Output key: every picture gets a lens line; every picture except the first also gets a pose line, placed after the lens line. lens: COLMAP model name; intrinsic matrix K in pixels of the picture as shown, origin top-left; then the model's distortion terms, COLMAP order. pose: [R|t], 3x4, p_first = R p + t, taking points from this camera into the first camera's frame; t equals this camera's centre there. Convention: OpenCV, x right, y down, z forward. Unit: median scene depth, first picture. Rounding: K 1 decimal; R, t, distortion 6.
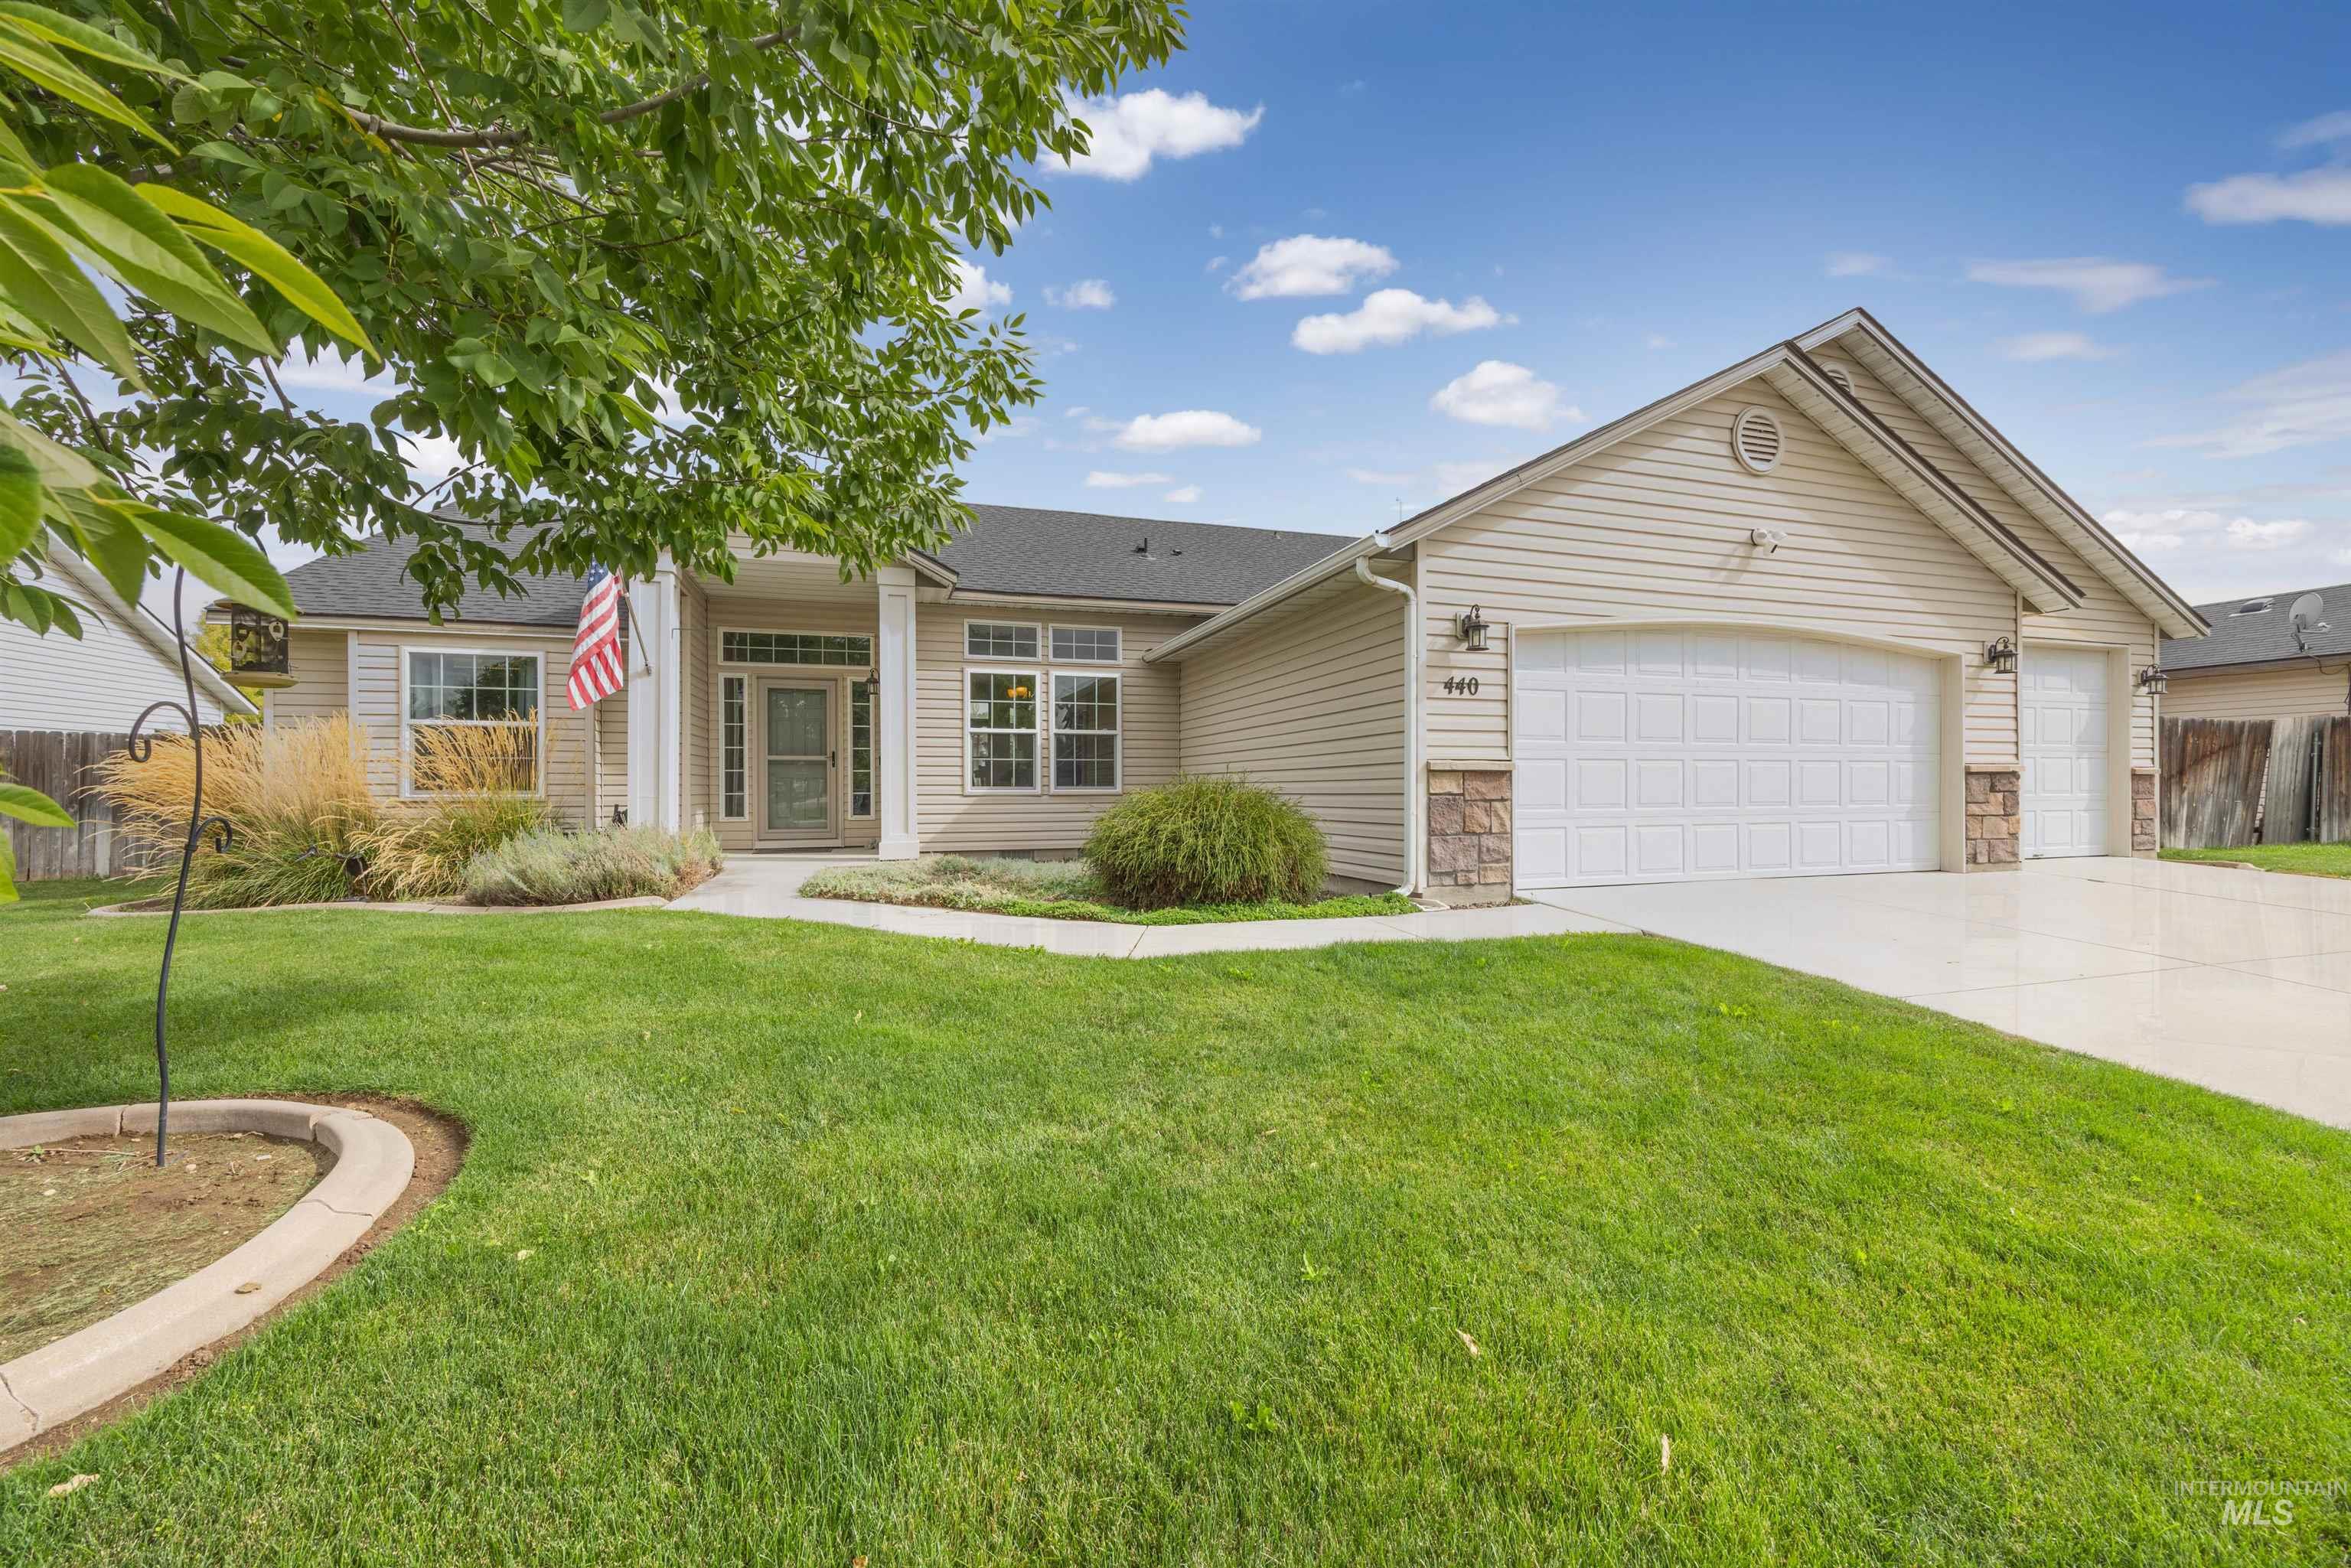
lens RADIAL K [[886.7, 0, 1169.2], [0, 886.7, 784.0], [0, 0, 1]] dist [-0.001067, 0.000624]
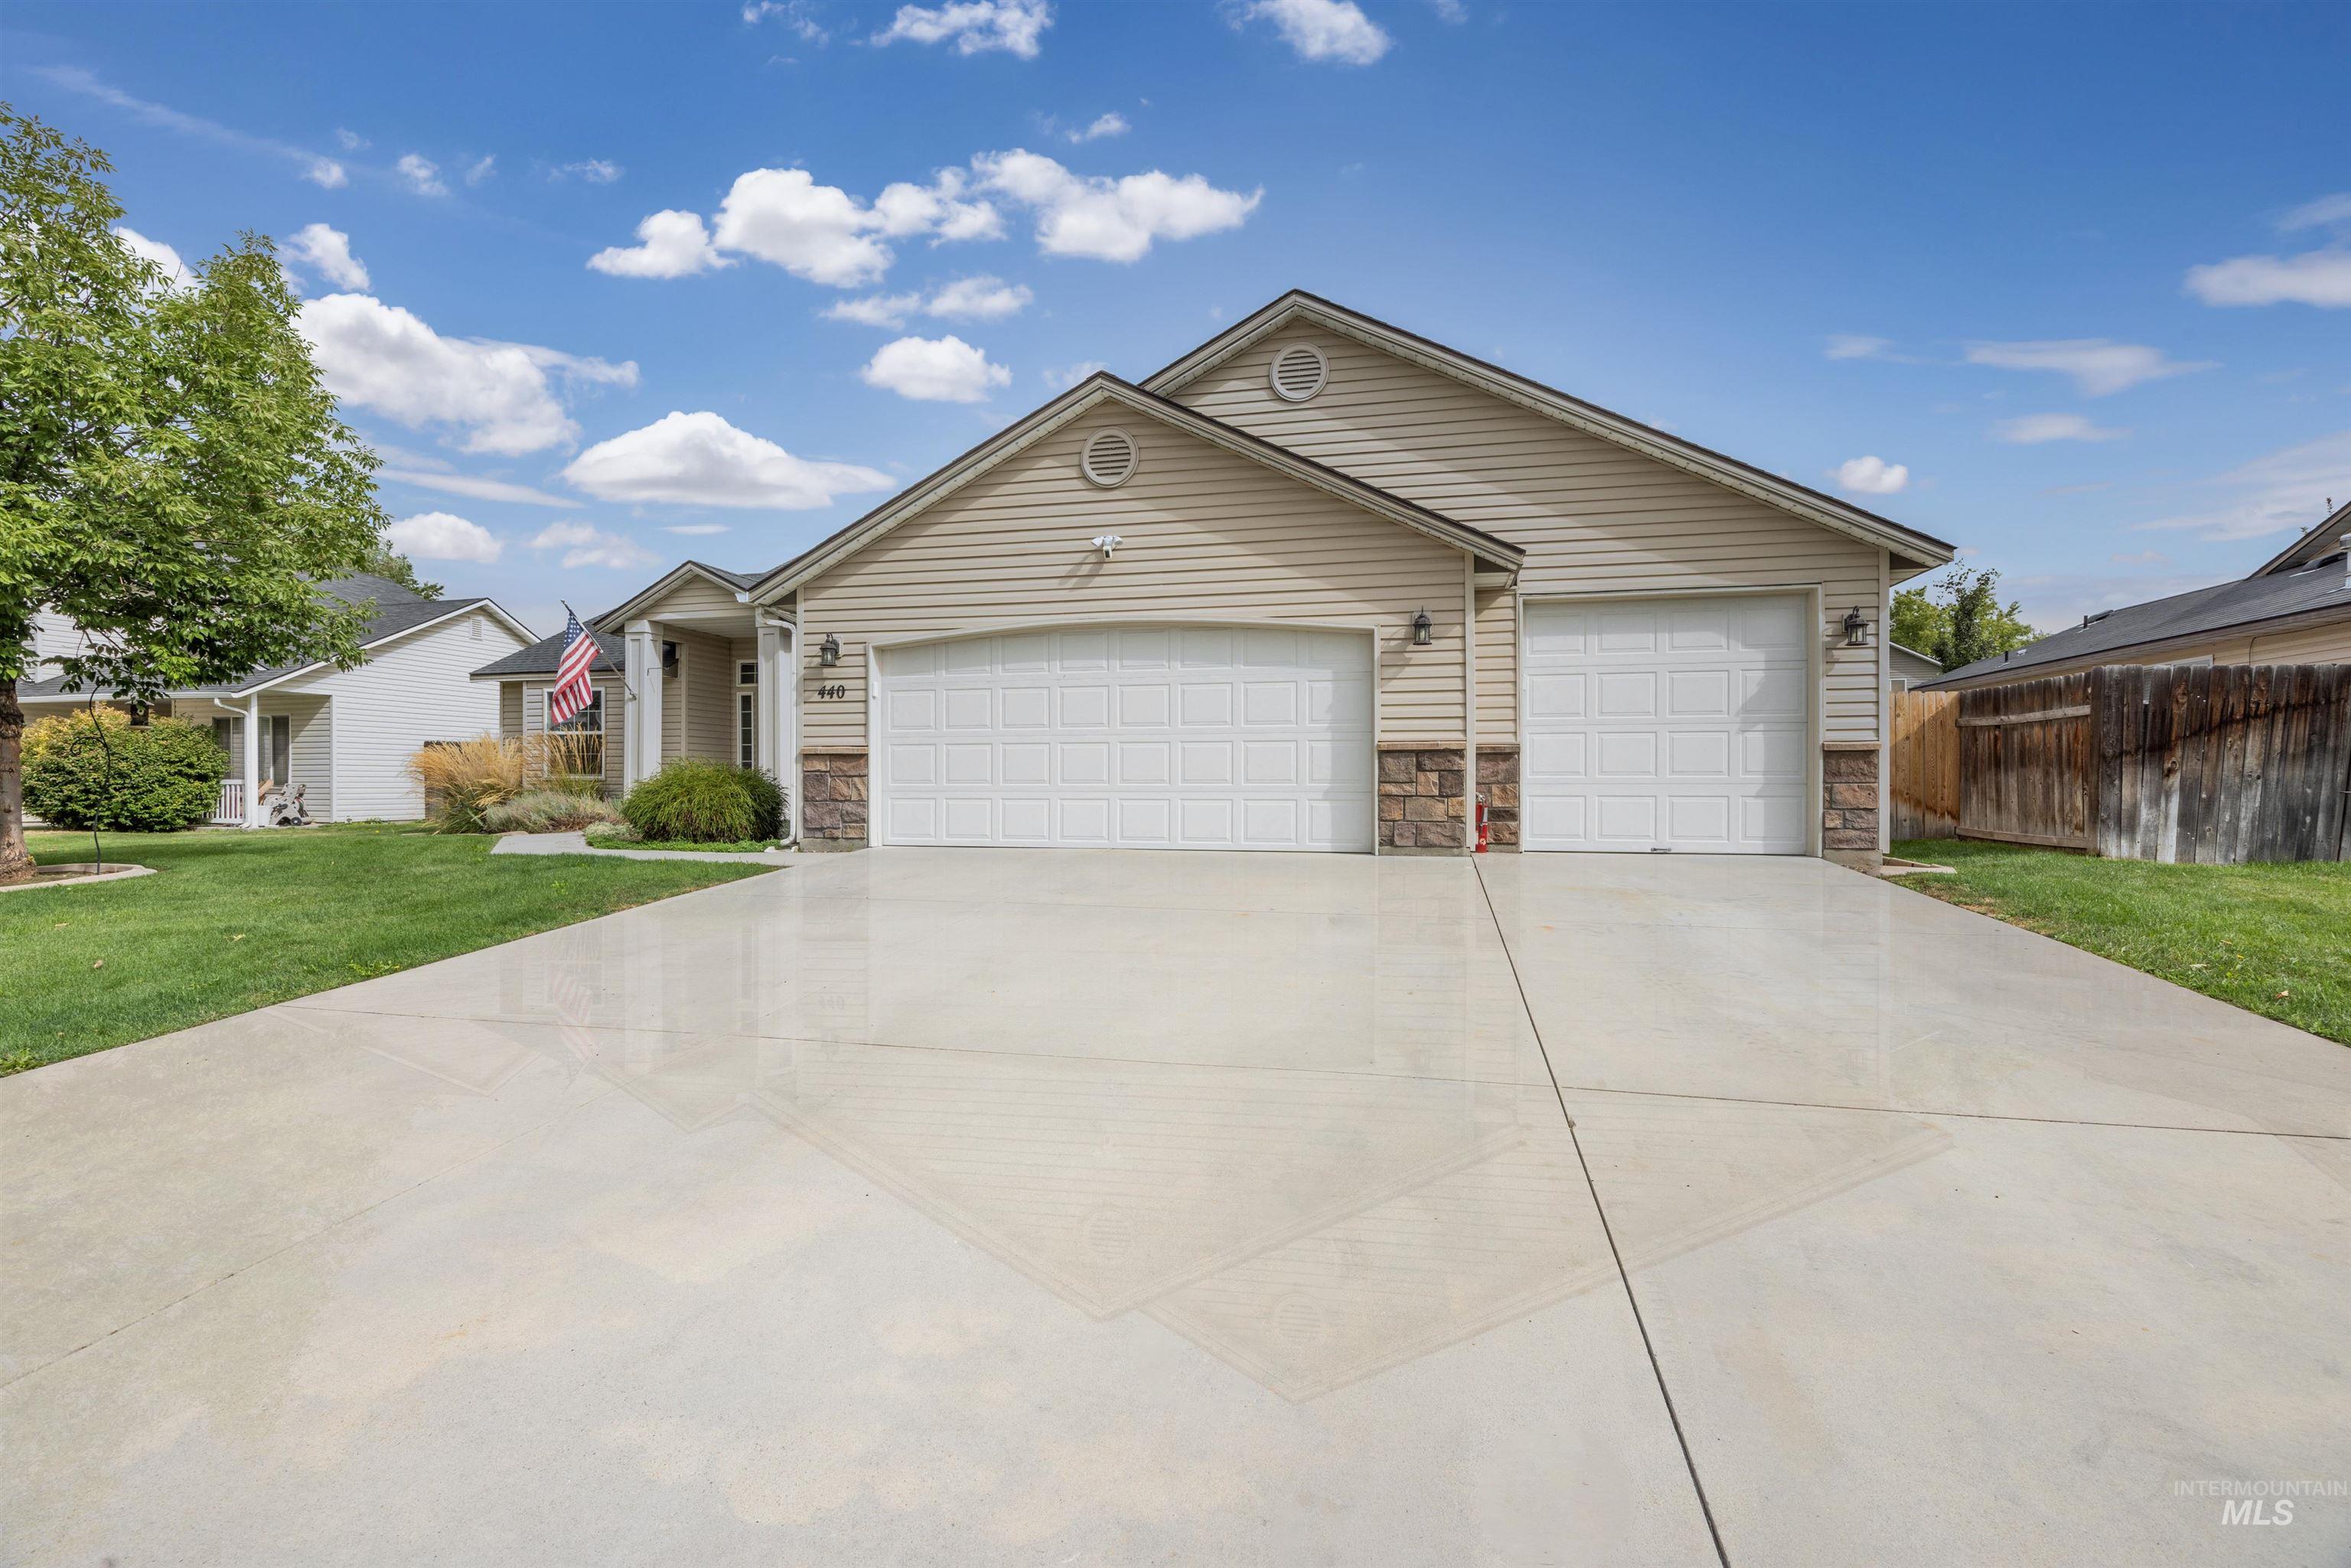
lens RADIAL K [[1028.6, 0, 1182.1], [0, 1028.6, 784.1], [0, 0, 1]] dist [-0.002290, 0.000280]
pose [[0.860635, 0.003160, -0.509213, 1.570826], [-0.002614, 0.999995, 0.001787, 0.026153], [0.509216, -0.000207, 0.860639, -0.082242]]
